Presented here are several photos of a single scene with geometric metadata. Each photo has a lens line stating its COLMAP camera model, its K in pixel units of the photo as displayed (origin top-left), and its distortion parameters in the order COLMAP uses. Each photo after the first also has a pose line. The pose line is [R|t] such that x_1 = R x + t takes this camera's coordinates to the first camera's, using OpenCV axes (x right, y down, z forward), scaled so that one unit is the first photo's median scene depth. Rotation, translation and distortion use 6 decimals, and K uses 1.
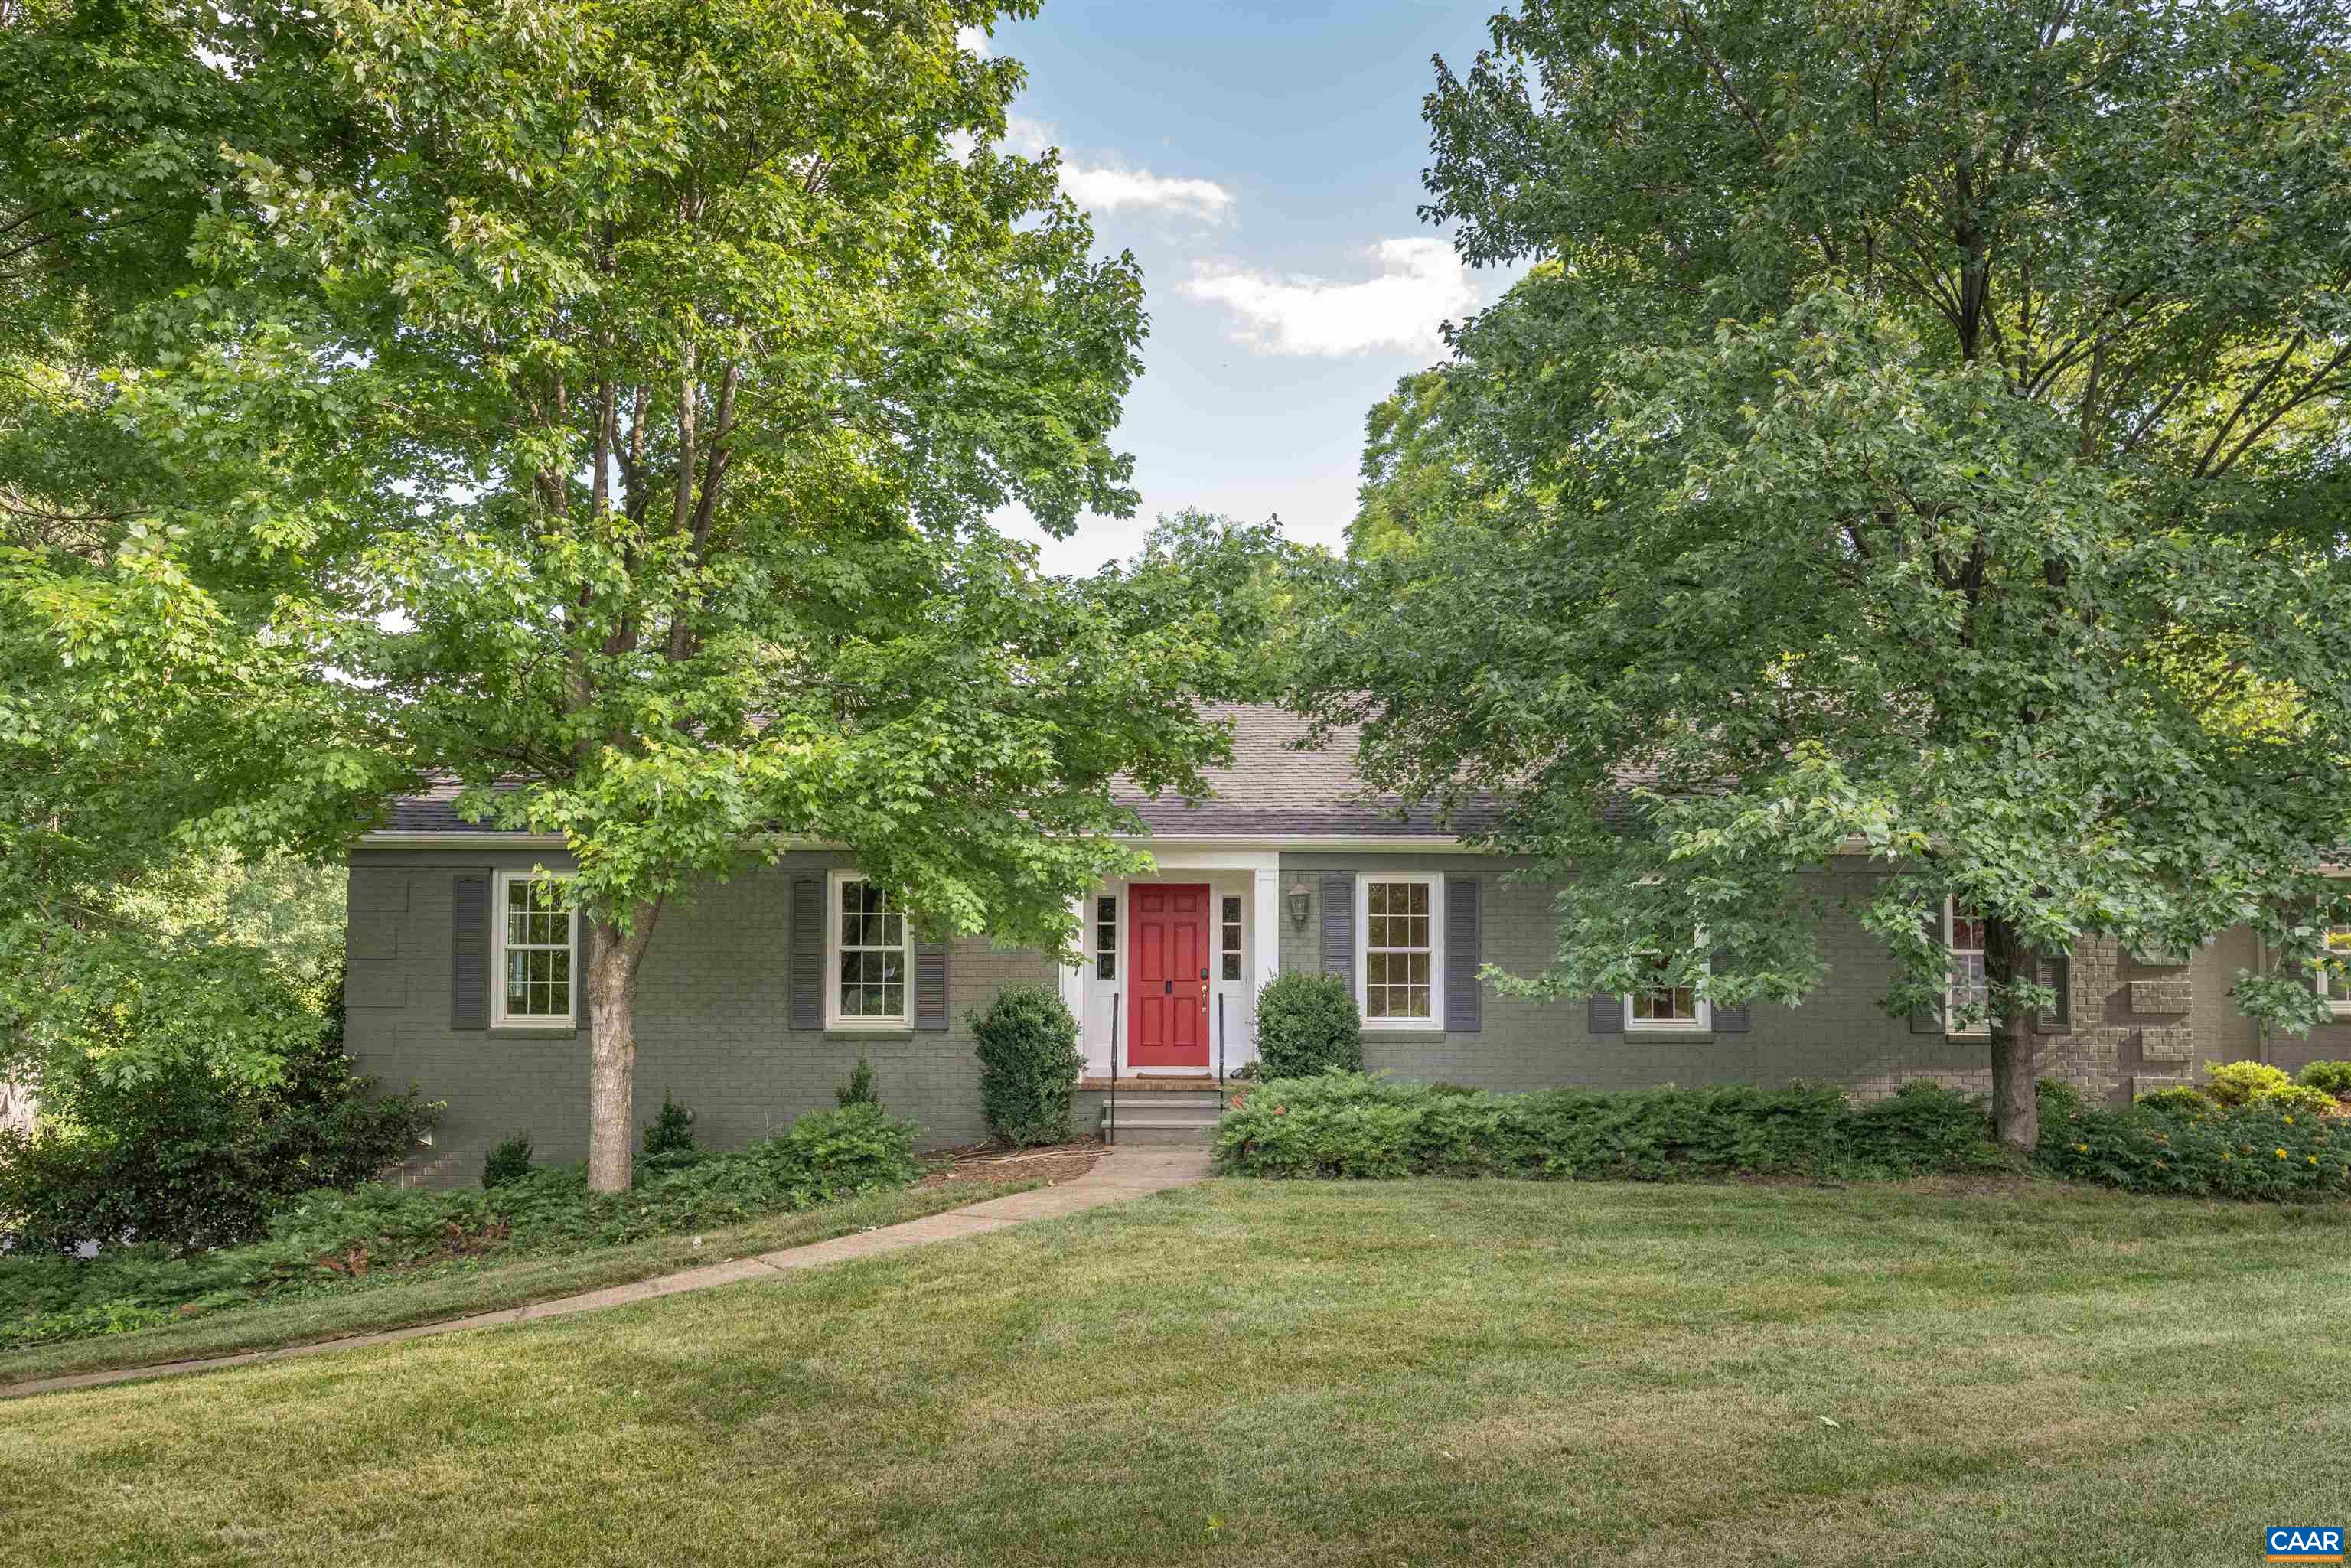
lens RADIAL K [[1583.7, 0, 1170.4], [0, 1583.7, 589.7], [0, 0, 1]] dist [0.007101, -0.000146]
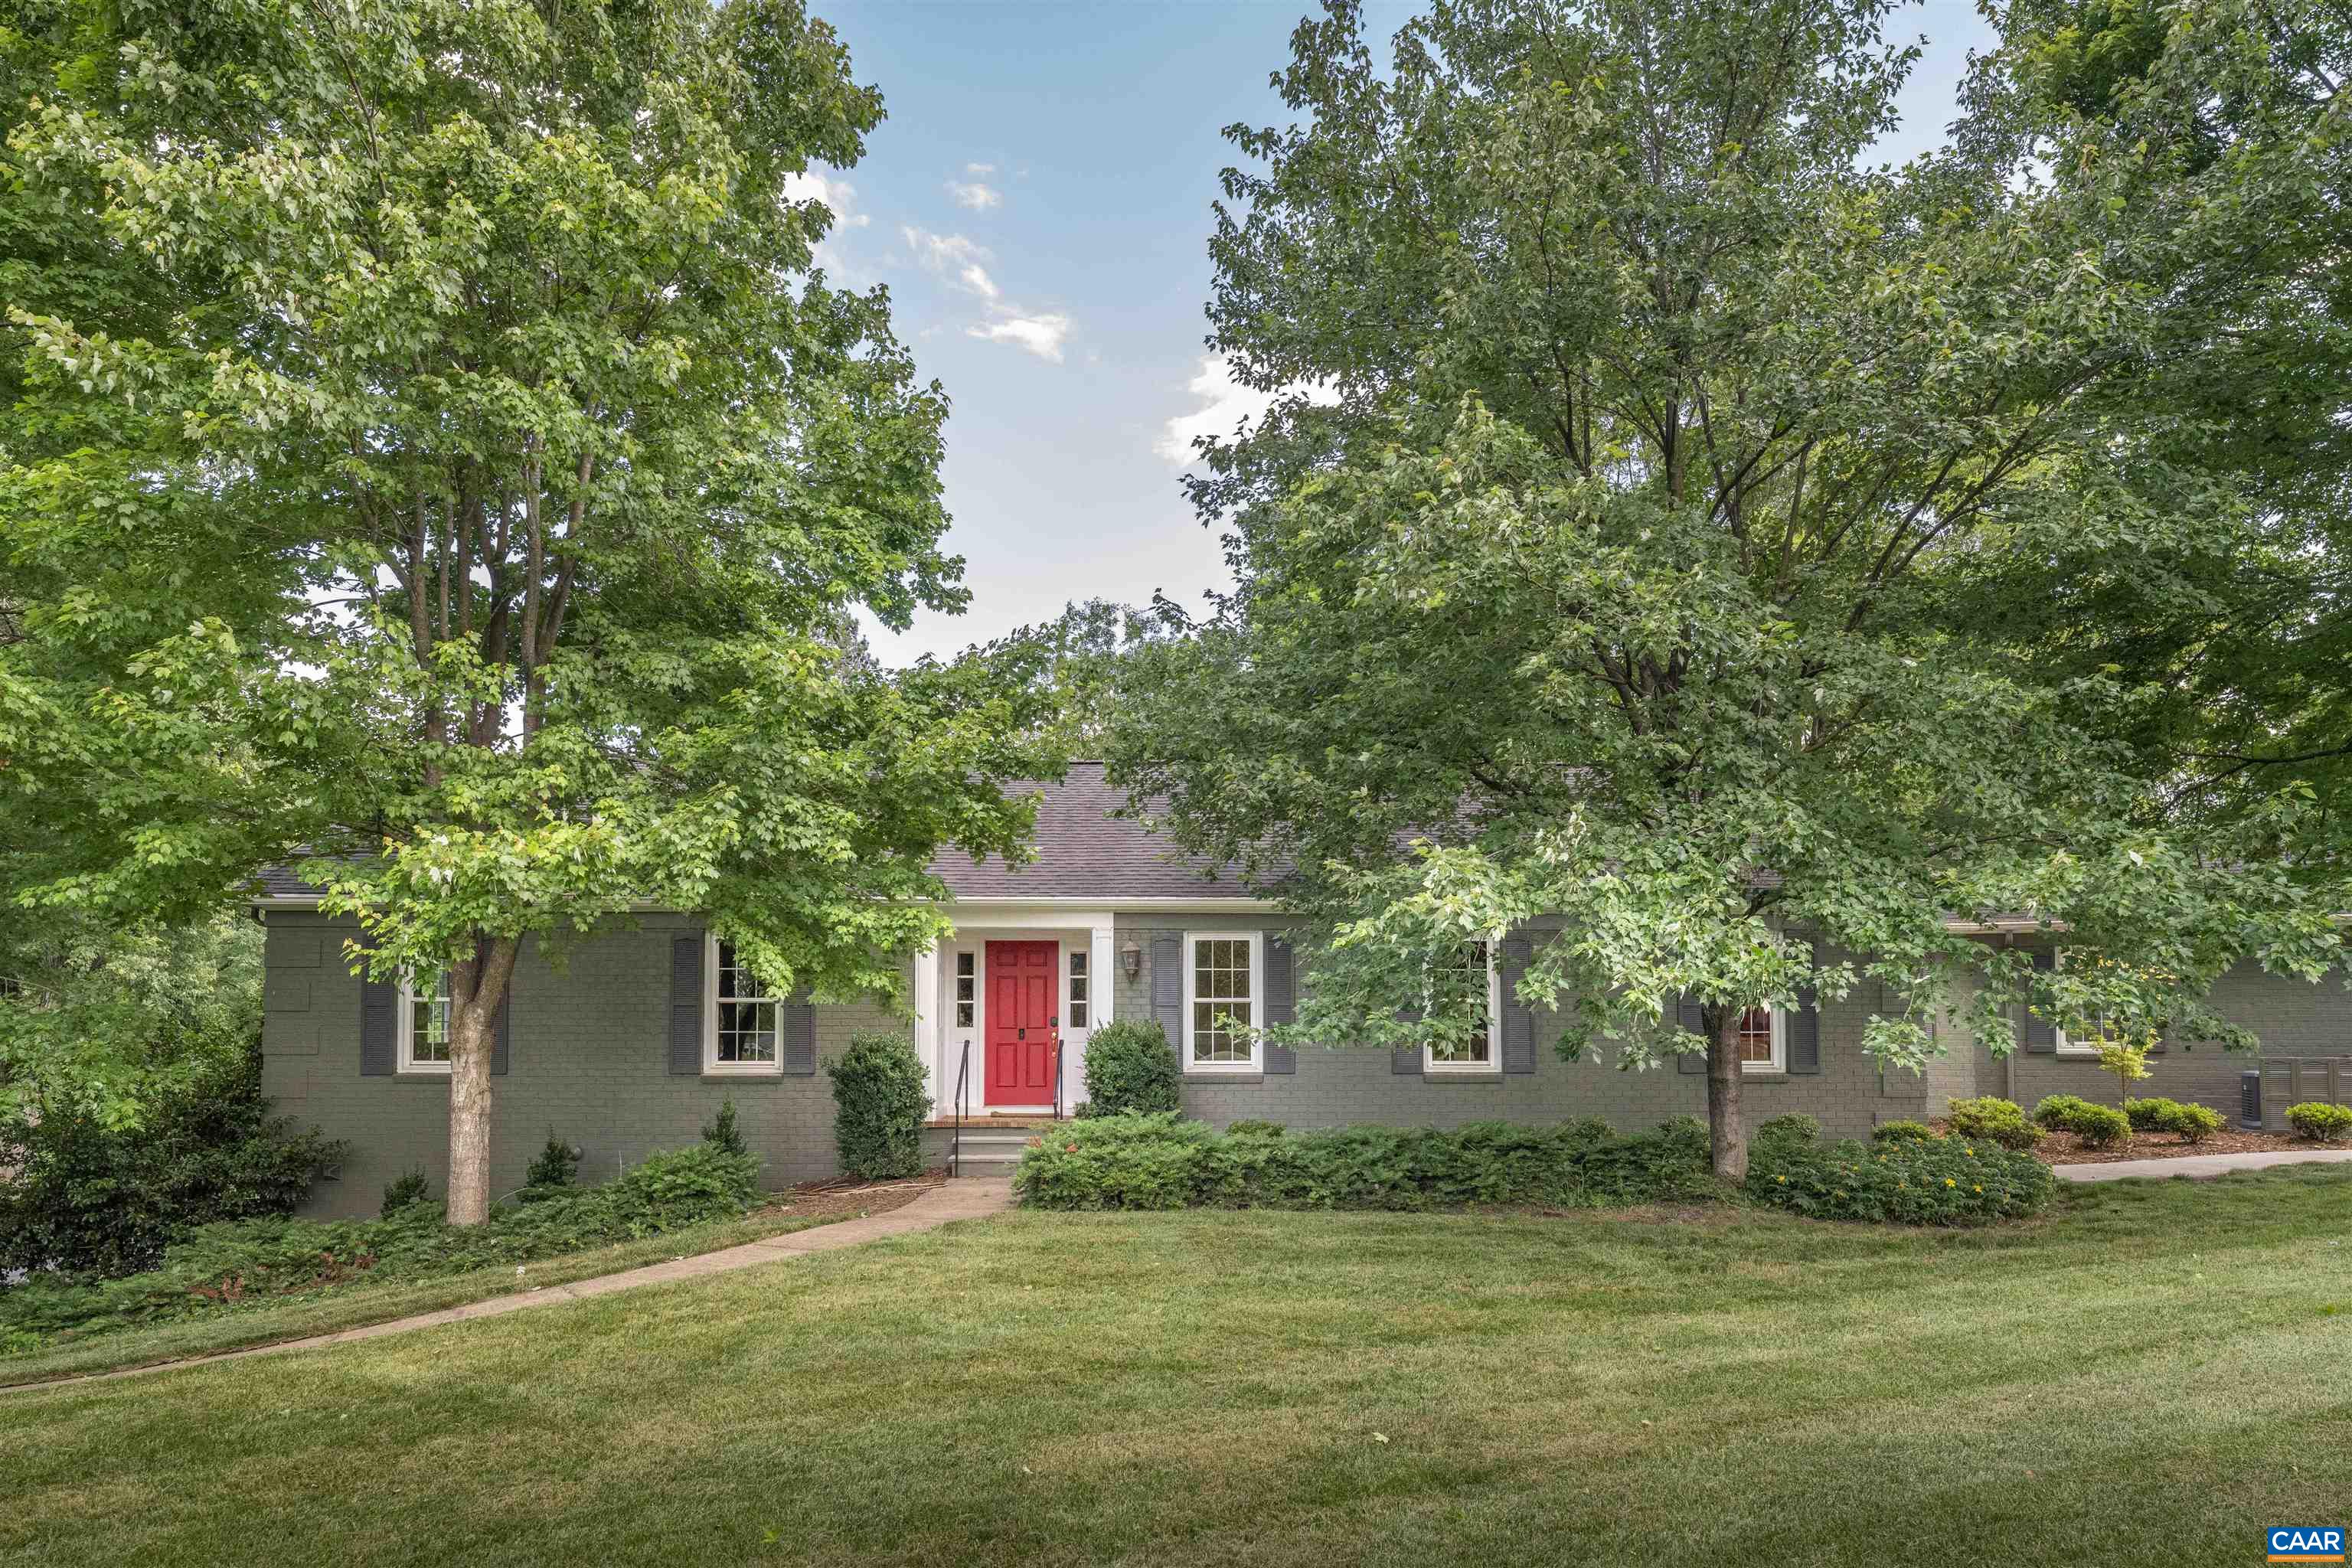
lens RADIAL K [[1427.7, 0, 1173.3], [0, 1427.7, 653.5], [0, 0, 1]] dist [0.004141, 0.000398]
pose [[0.999946, -0.000716, 0.010327, 0.127799], [0.000800, 0.999967, -0.008128, -0.010188], [-0.010321, 0.008136, 0.999914, -0.005765]]
